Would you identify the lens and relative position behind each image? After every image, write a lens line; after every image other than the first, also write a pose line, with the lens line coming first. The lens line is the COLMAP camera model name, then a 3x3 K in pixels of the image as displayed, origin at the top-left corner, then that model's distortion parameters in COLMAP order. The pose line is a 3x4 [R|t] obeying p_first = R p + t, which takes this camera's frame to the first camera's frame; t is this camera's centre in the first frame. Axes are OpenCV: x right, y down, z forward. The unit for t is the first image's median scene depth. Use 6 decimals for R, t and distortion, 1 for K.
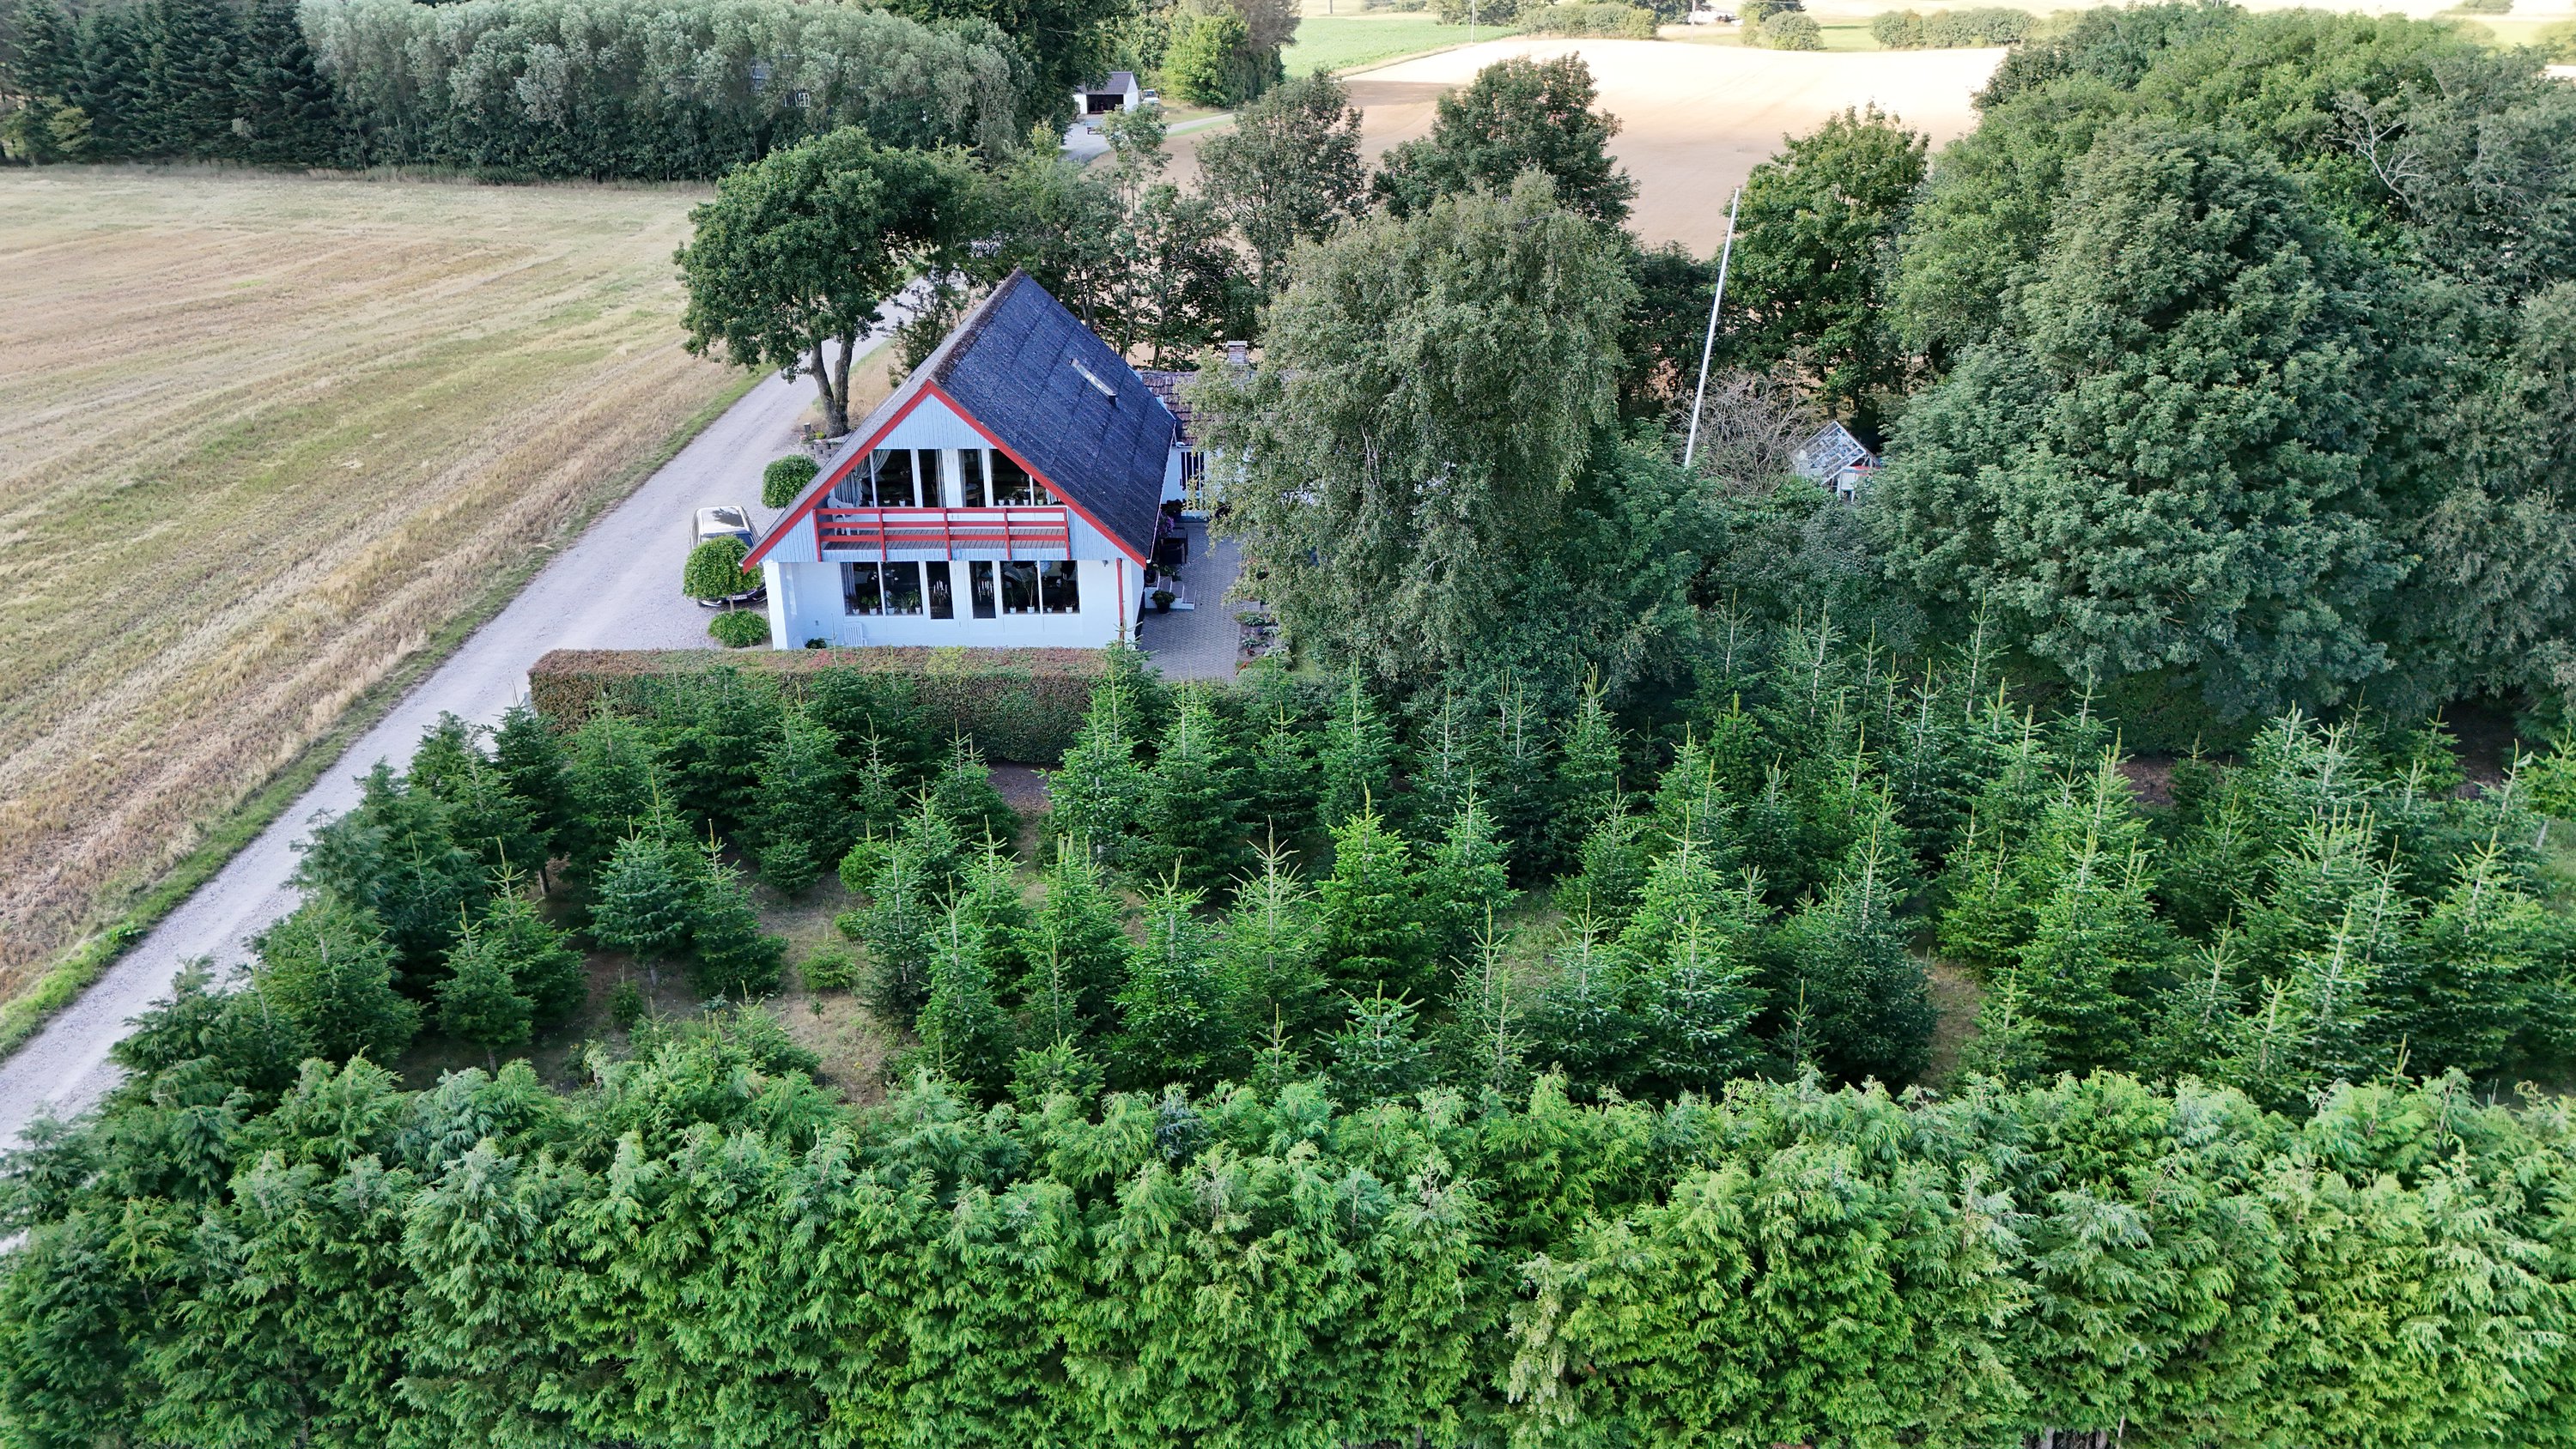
lens RADIAL K [[2032.6, 0, 1288.0], [0, 2032.6, 724.5], [0, 0, 1]] dist [0.066893, -0.071023]
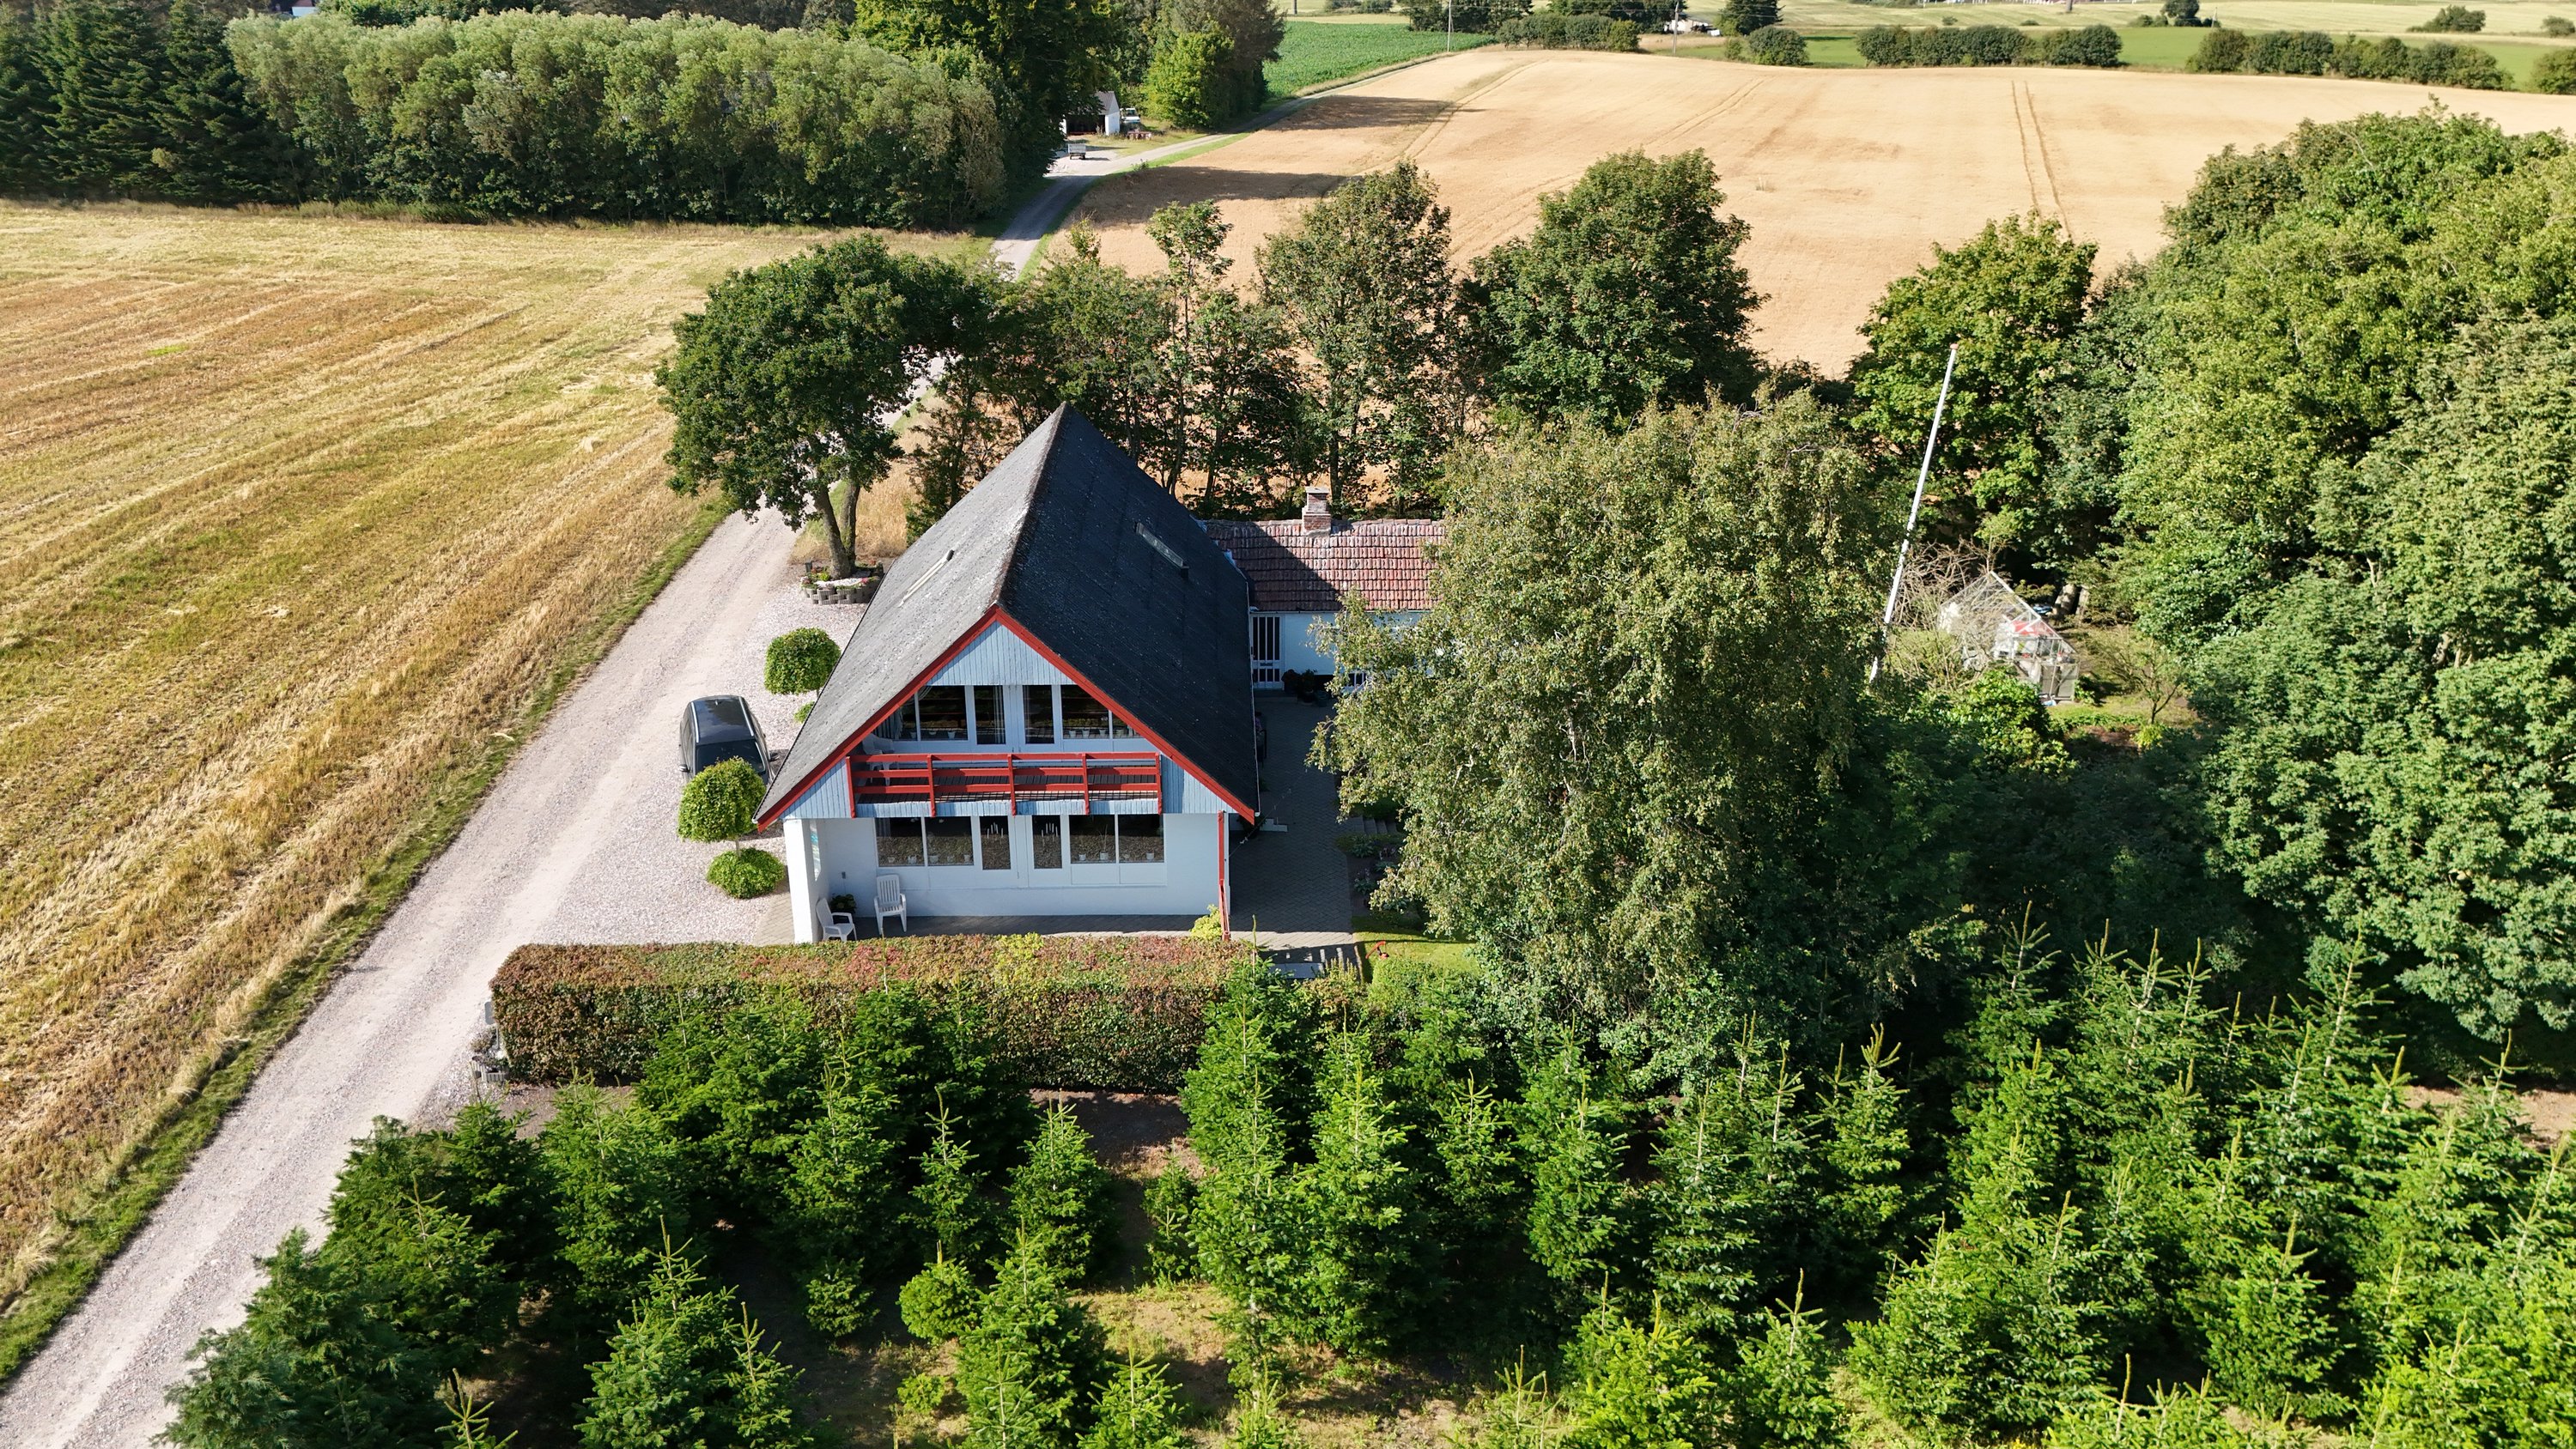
lens RADIAL K [[2032.6, 0, 1288.0], [0, 2032.6, 724.5], [0, 0, 1]] dist [0.066893, -0.071023]
pose [[0.999692, 0.003504, 0.024587, -0.057169], [-0.003595, 0.999987, 0.003674, -0.089658], [-0.024574, -0.003761, 0.999691, 0.138748]]
